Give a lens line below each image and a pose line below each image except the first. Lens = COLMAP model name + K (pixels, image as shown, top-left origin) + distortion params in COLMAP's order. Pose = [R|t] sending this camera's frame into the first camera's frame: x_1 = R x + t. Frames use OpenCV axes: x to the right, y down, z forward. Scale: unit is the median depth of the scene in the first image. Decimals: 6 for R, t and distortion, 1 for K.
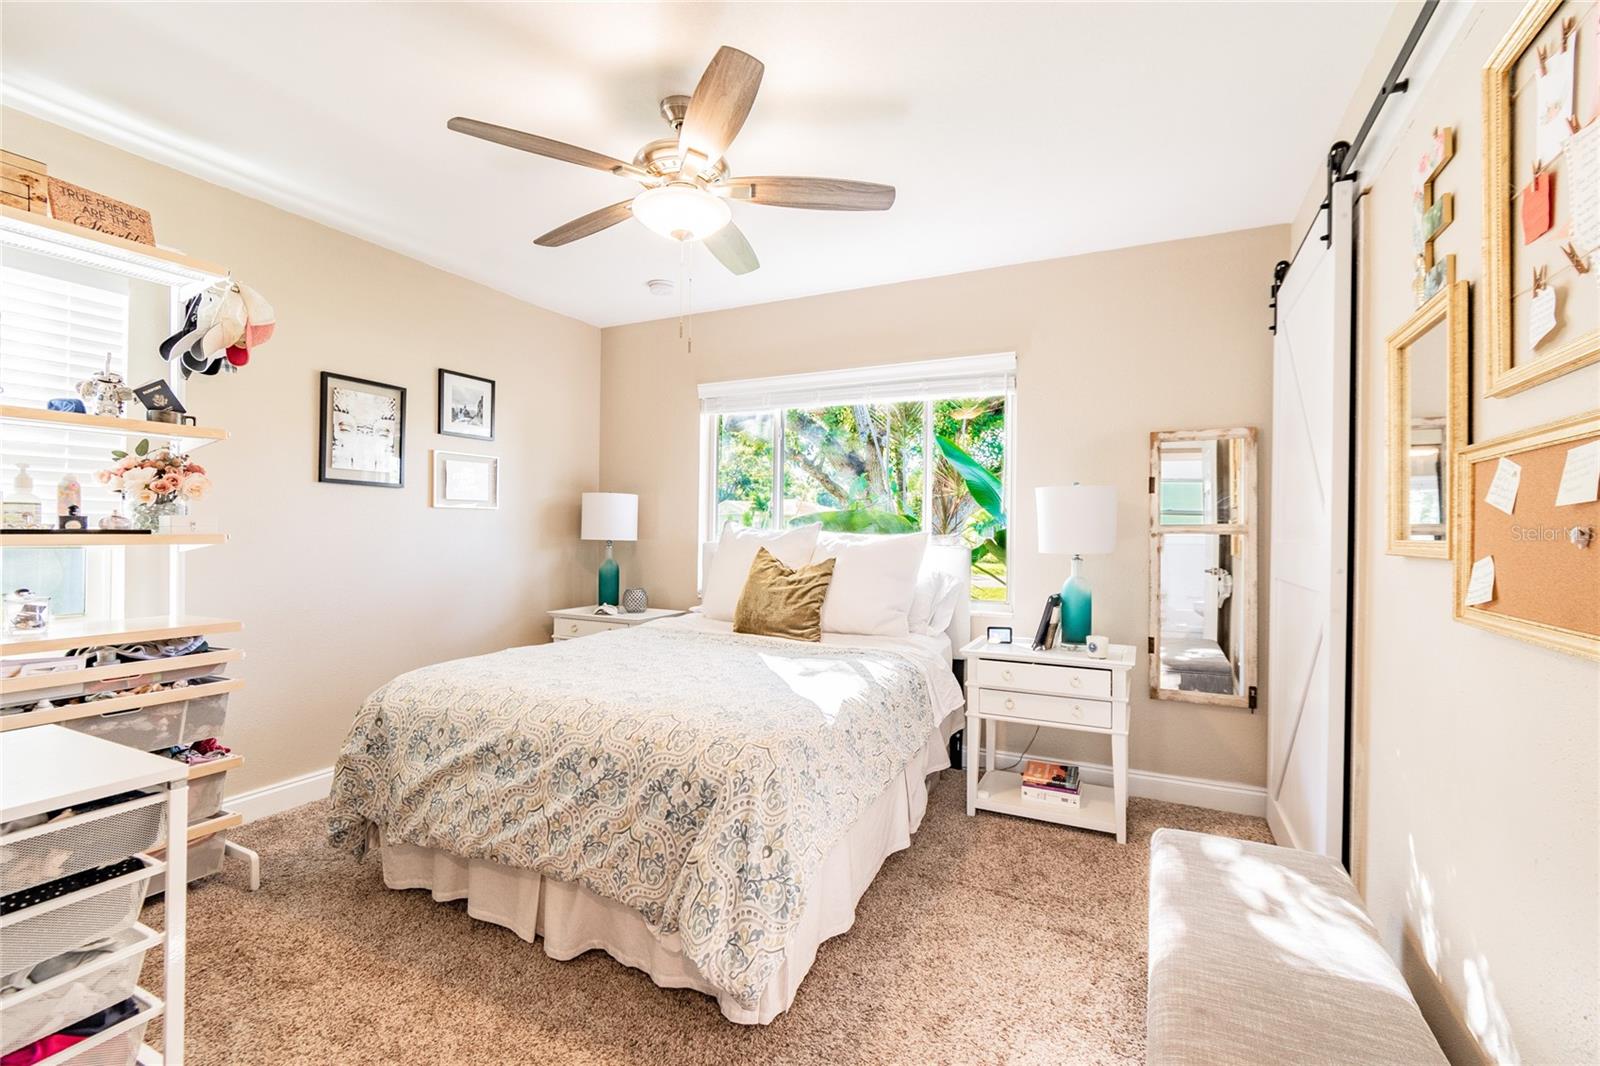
lens RADIAL K [[709.1, 0, 787.8], [0, 709.1, 528.5], [0, 0, 1]] dist [-0.000534, -0.000861]
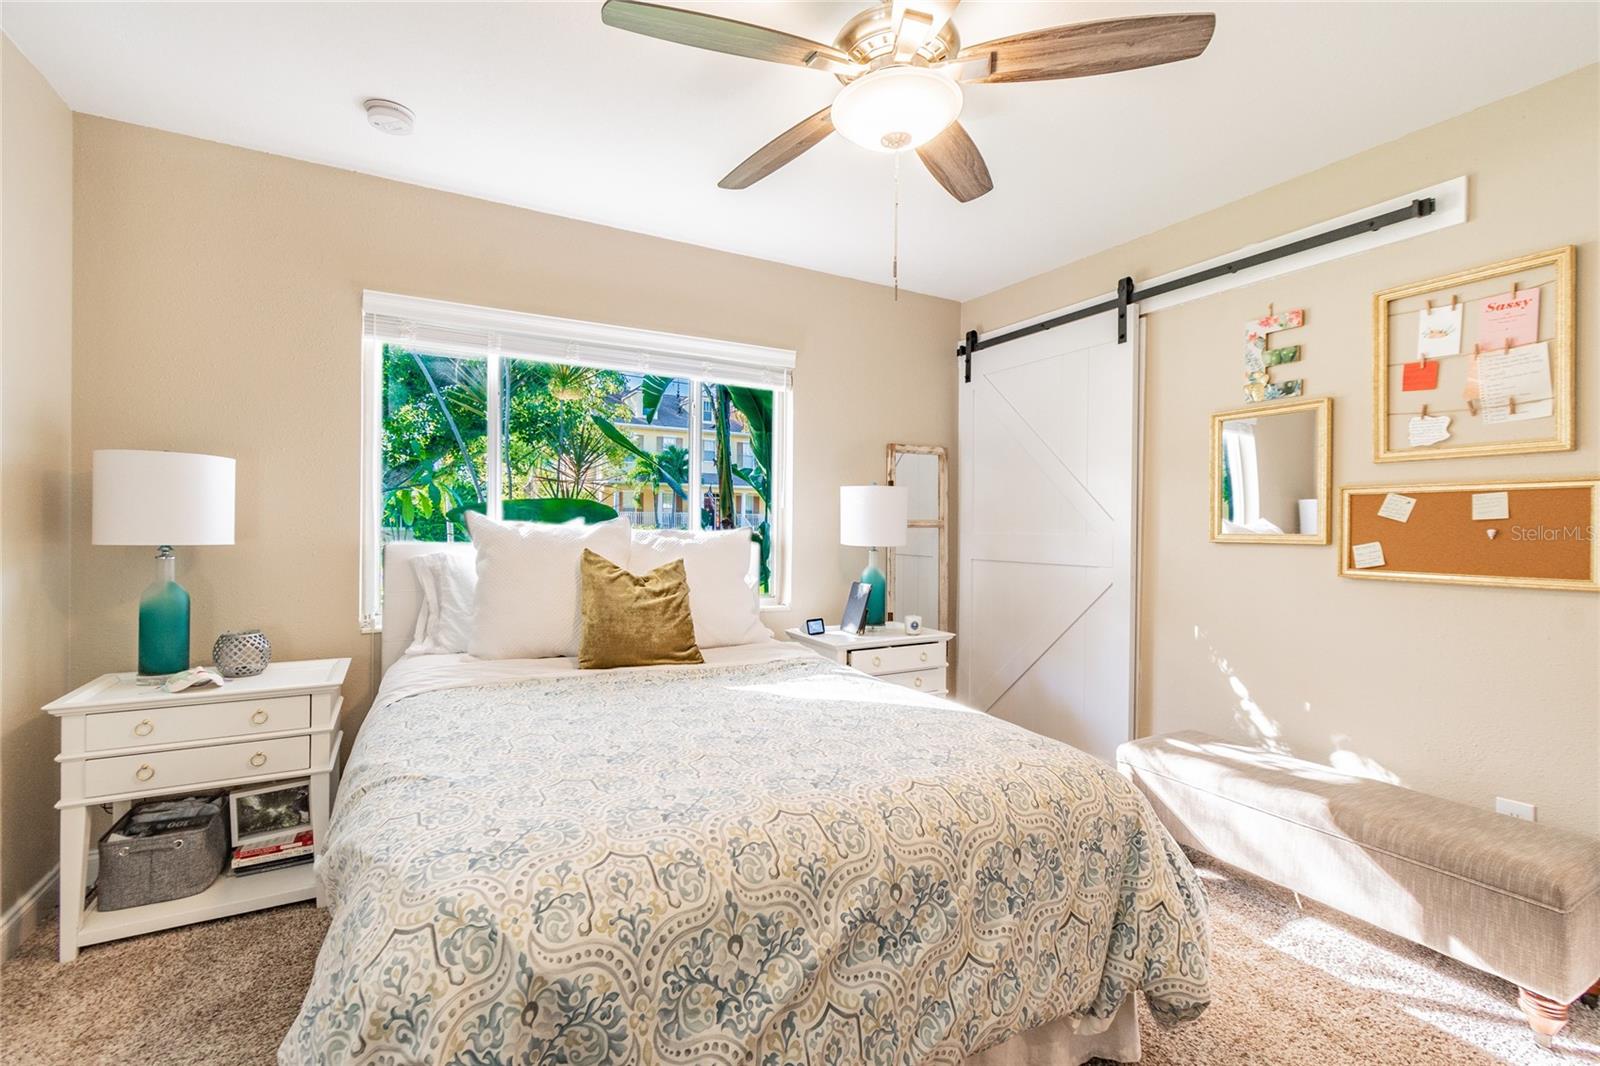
lens RADIAL K [[709.1, 0, 795.5], [0, 709.1, 526.6], [0, 0, 1]] dist [-0.000534, -0.000861]
pose [[0.560142, -0.007860, 0.828359, -0.613345], [-0.006140, 0.999888, 0.013640, -0.009644], [-0.828374, -0.012726, 0.560032, 0.481760]]
